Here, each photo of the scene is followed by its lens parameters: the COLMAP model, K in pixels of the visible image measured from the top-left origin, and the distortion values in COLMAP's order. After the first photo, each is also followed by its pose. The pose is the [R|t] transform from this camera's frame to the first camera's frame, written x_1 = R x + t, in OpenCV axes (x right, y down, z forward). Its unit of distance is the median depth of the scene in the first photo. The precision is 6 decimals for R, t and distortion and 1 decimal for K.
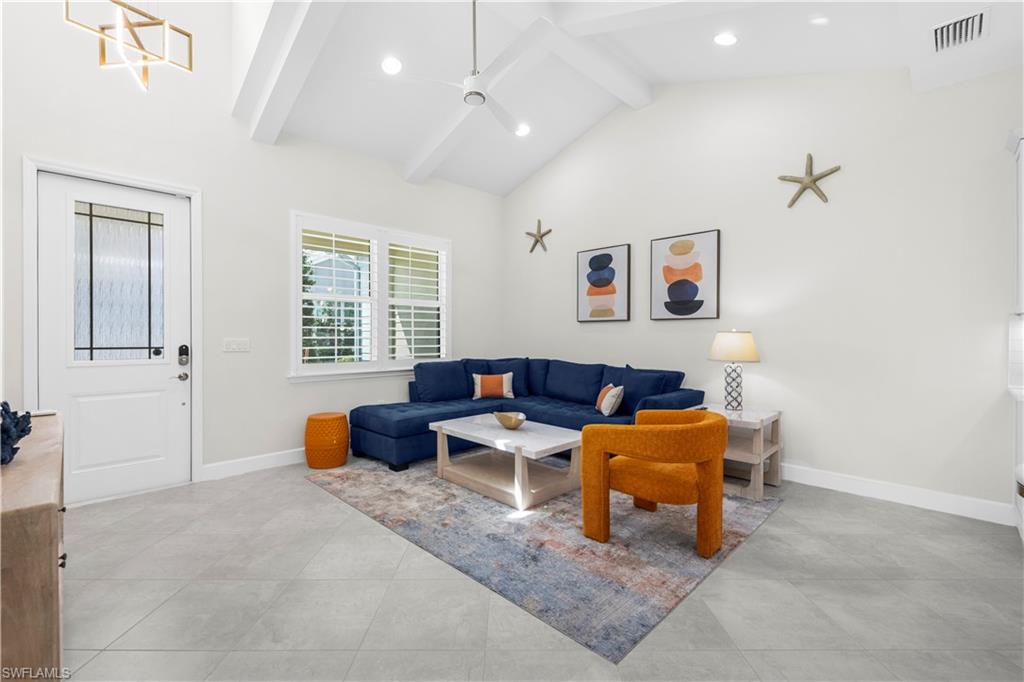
lens RADIAL K [[447.2, 0, 514.8], [0, 447.2, 337.0], [0, 0, 1]] dist [-0.003743, 0.000276]
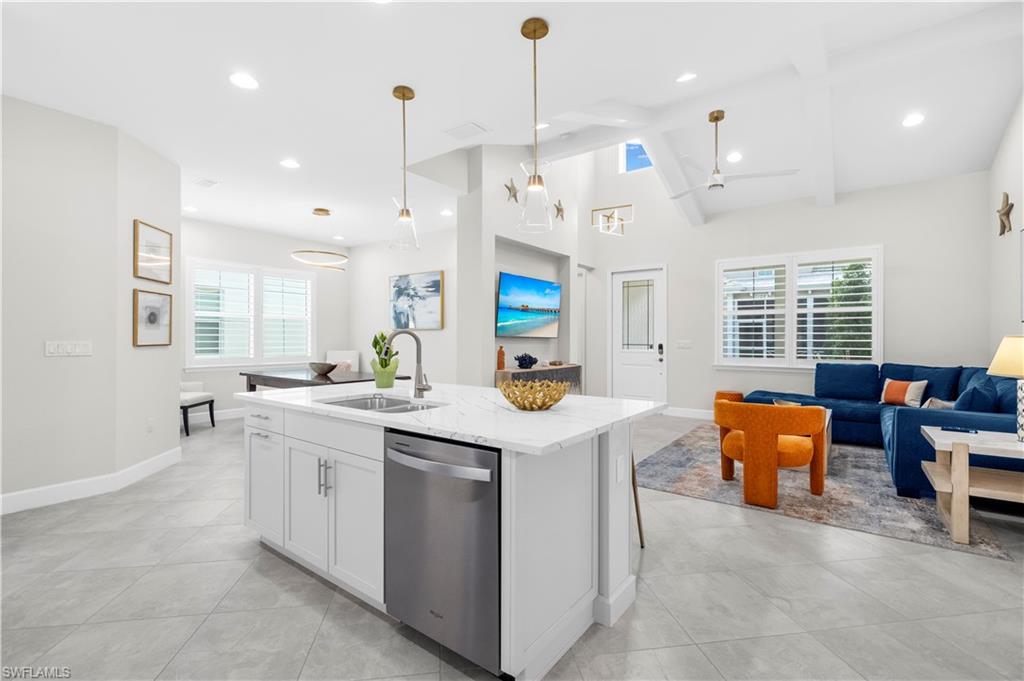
lens RADIAL K [[447.2, 0, 514.3], [0, 447.2, 339.0], [0, 0, 1]] dist [-0.003743, 0.000276]
pose [[0.152999, 0.002124, -0.988224, 0.956554], [-0.002587, 0.999995, 0.001749, -0.004111], [0.988223, 0.002289, 0.153004, 0.052744]]
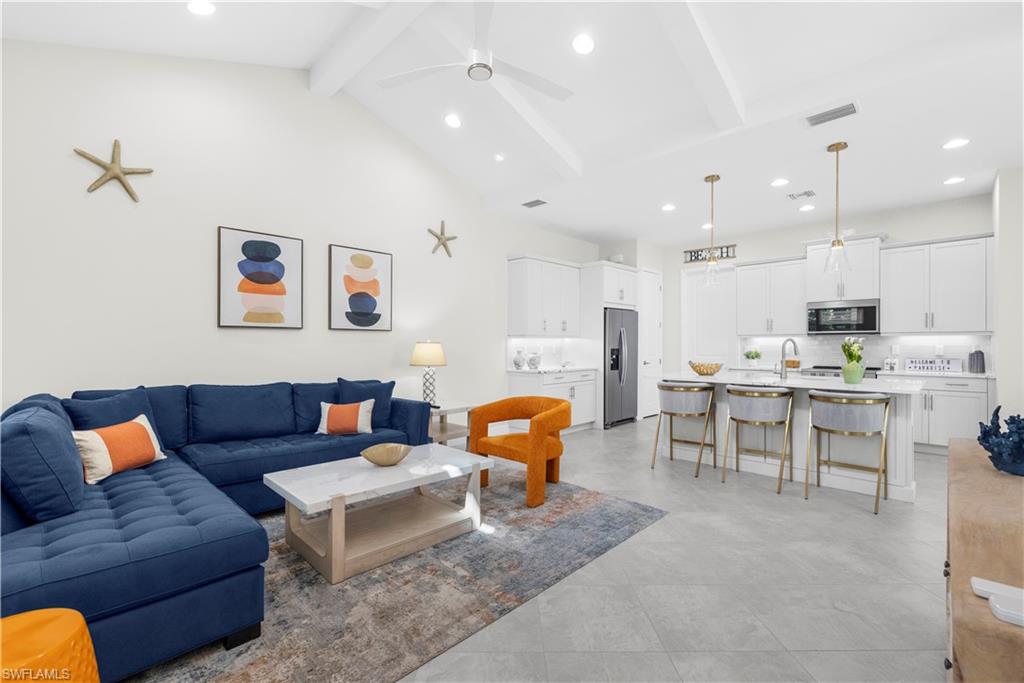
lens RADIAL K [[447.2, 0, 514.2], [0, 447.2, 344.5], [0, 0, 1]] dist [-0.003743, 0.000276]
pose [[-0.021174, 0.000776, 0.999776, -0.689179], [0.007433, 0.999972, -0.000618, -0.003559], [-0.999748, 0.007418, -0.021179, 0.687288]]
